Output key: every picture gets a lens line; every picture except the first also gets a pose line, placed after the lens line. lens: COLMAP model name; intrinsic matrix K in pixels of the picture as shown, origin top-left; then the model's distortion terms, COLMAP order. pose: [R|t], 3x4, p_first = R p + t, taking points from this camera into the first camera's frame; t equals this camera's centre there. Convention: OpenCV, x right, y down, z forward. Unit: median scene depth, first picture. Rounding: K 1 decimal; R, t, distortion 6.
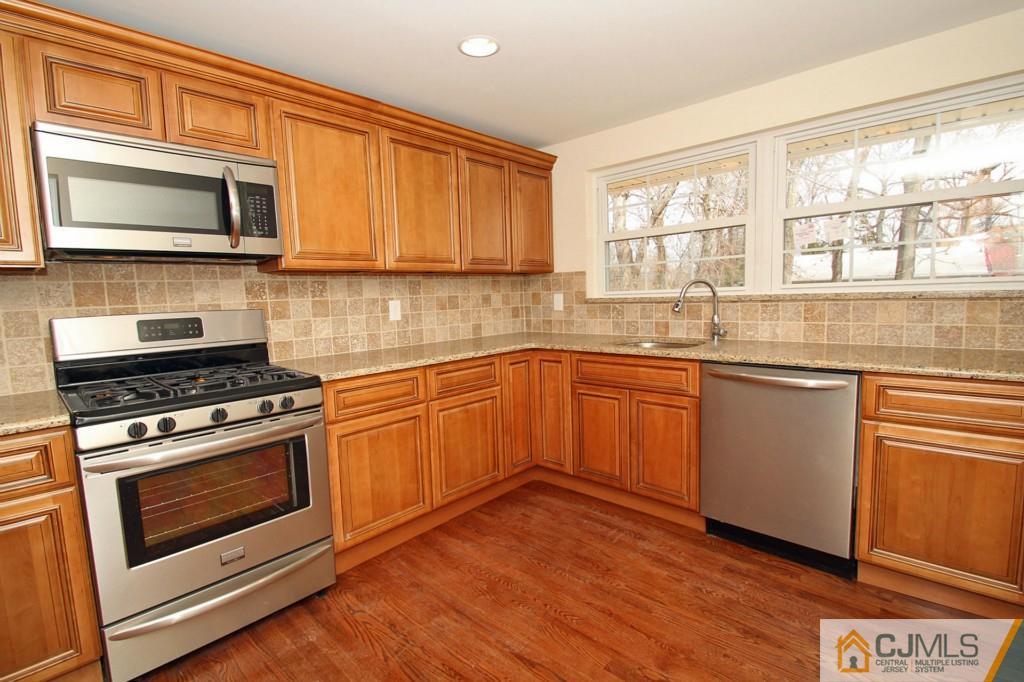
lens RADIAL K [[469.8, 0, 512.8], [0, 469.8, 342.0], [0, 0, 1]] dist [-0.012538, -0.004724]
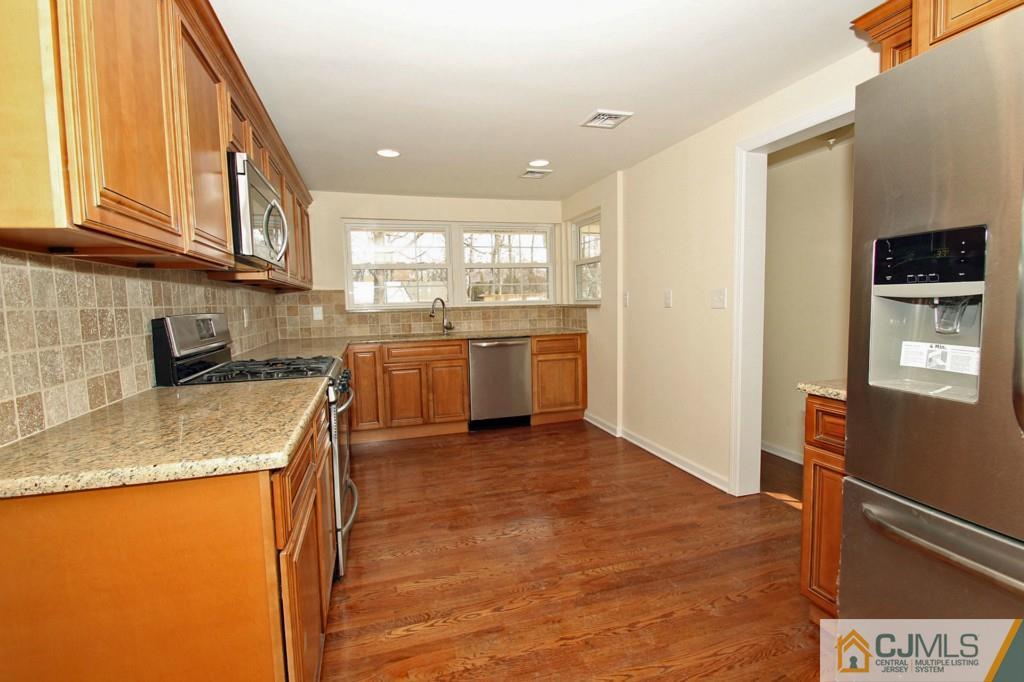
lens RADIAL K [[469.8, 0, 515.1], [0, 469.8, 336.5], [0, 0, 1]] dist [-0.012538, -0.004724]
pose [[0.494424, -0.044556, 0.868078, -0.791336], [0.097405, 0.995235, -0.004395, 0.038032], [-0.863746, 0.086728, 0.496408, -0.096602]]
